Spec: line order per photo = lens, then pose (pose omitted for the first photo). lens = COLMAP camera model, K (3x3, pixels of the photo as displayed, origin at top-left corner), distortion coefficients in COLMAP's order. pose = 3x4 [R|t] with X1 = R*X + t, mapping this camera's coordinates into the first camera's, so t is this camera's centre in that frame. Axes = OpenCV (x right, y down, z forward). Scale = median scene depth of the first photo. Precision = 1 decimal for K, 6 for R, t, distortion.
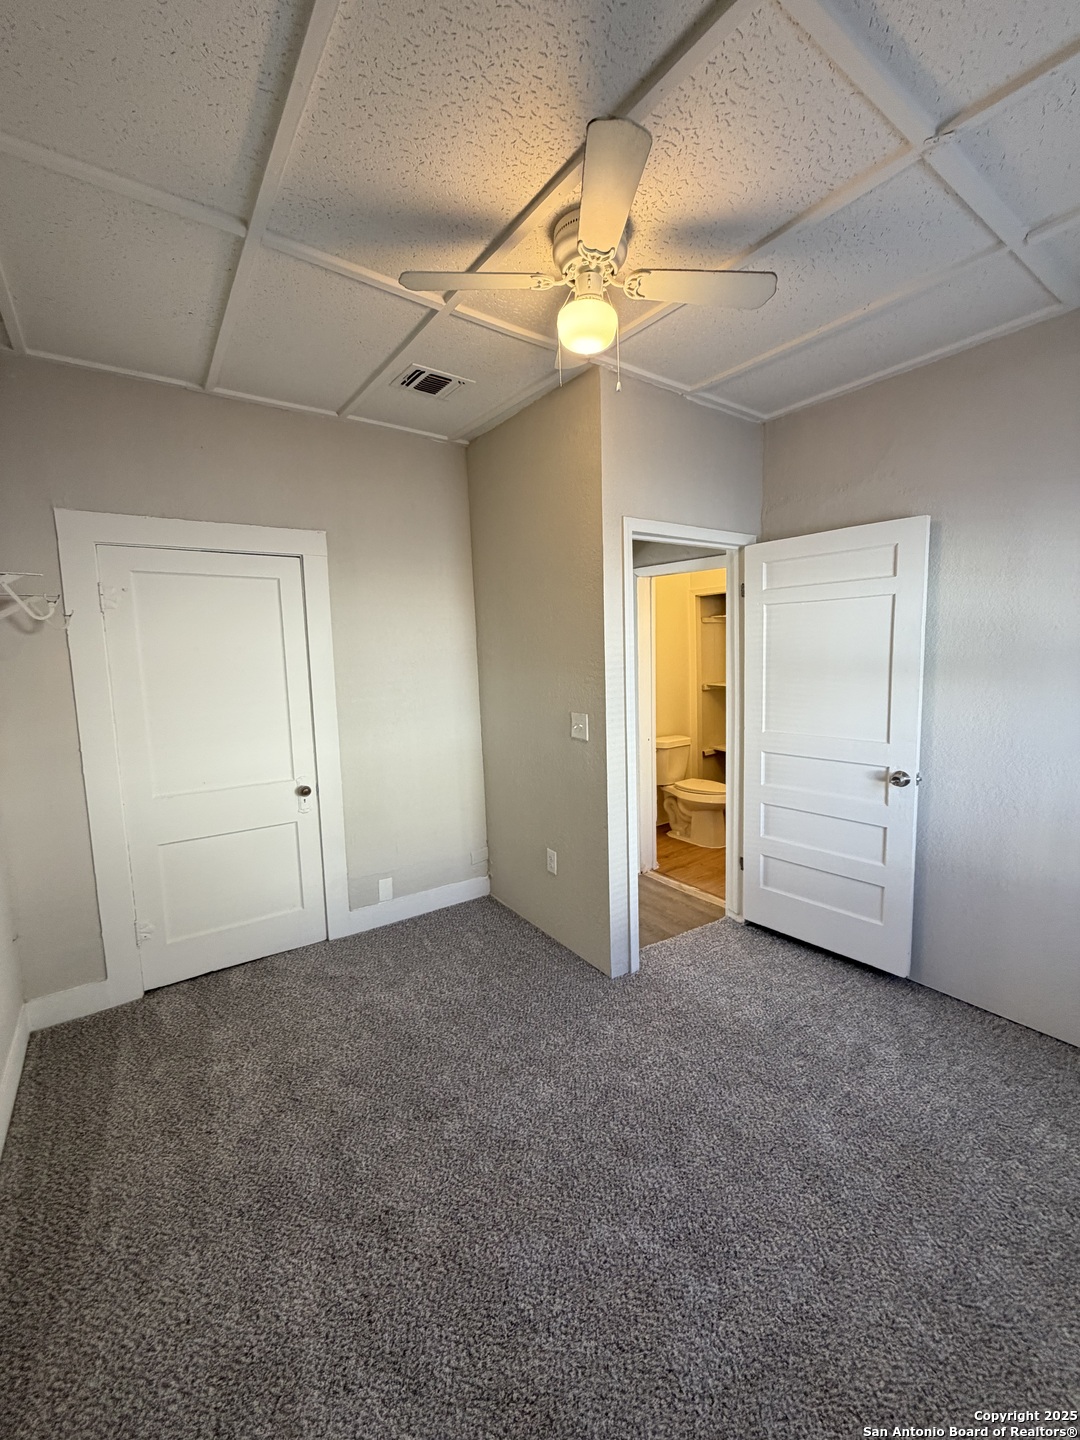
lens RADIAL K [[570.4, 0, 545.4], [0, 570.4, 718.4], [0, 0, 1]] dist [-0.010192, 0.001693]
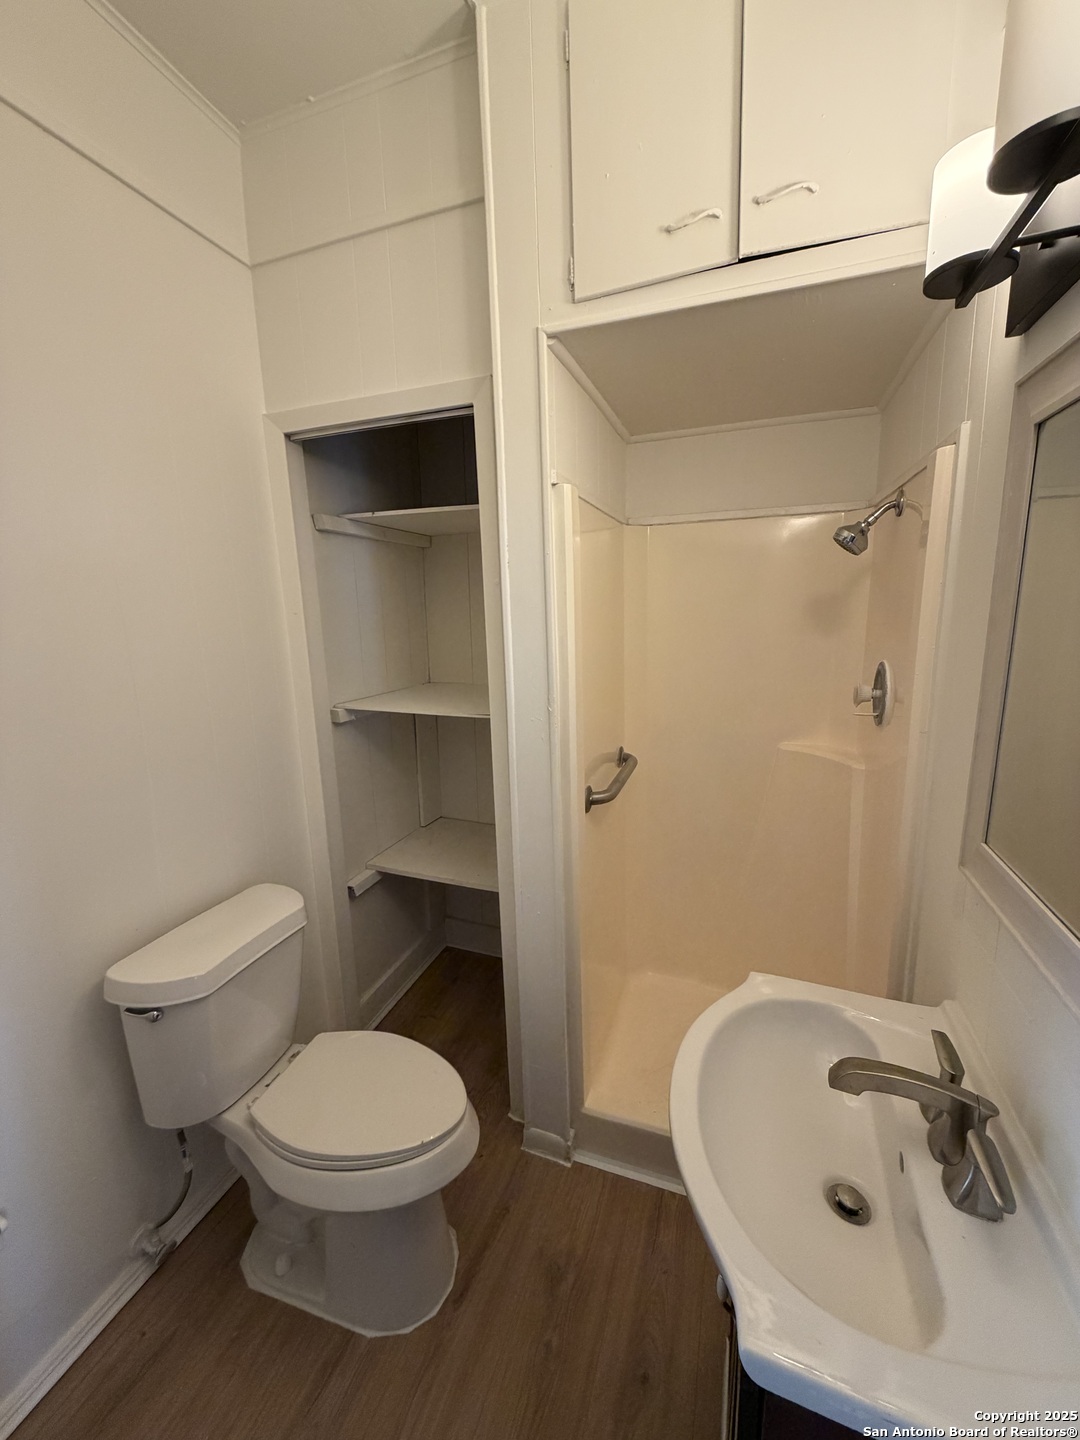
lens RADIAL K [[570.4, 0, 536.6], [0, 570.4, 717.1], [0, 0, 1]] dist [-0.010192, 0.001693]
pose [[0.804813, -0.095673, 0.585766, 0.170858], [0.054949, 0.994695, 0.086965, -0.079570], [-0.590979, -0.037803, 0.805801, 0.642217]]
